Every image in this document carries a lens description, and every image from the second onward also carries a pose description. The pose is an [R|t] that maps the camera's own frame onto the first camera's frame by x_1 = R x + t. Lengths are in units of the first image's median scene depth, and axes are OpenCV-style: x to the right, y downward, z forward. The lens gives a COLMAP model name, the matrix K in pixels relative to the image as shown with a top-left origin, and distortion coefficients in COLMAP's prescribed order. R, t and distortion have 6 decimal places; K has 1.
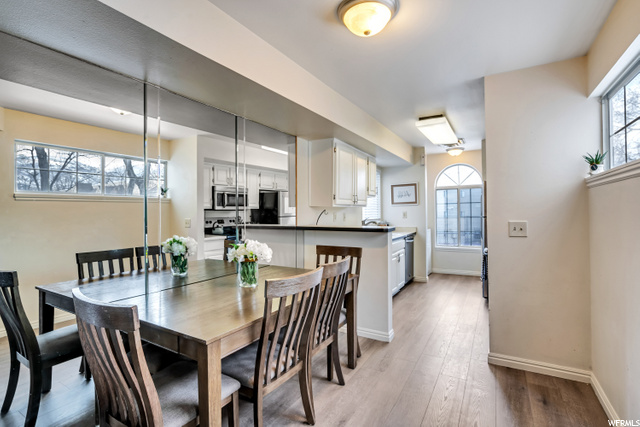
lens RADIAL K [[297.7, 0, 318.2], [0, 297.7, 211.0], [0, 0, 1]] dist [-0.027482, 0.000658]
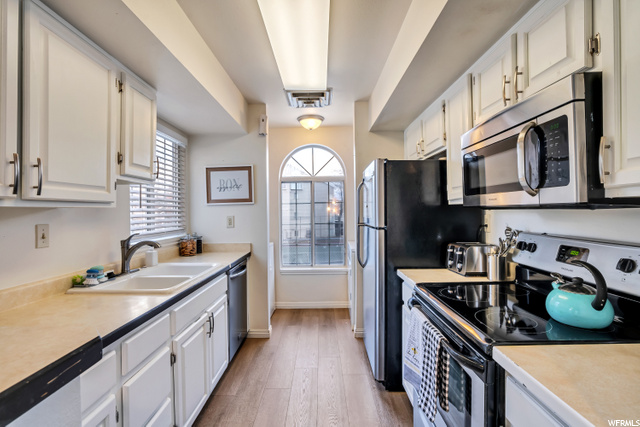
lens RADIAL K [[297.7, 0, 318.9], [0, 297.7, 211.4], [0, 0, 1]] dist [-0.027482, 0.000658]
pose [[0.860534, 0.000341, 0.509393, 0.148105], [-0.001623, 0.999997, 0.002073, -0.008454], [-0.509390, -0.002611, 0.860532, 0.431786]]
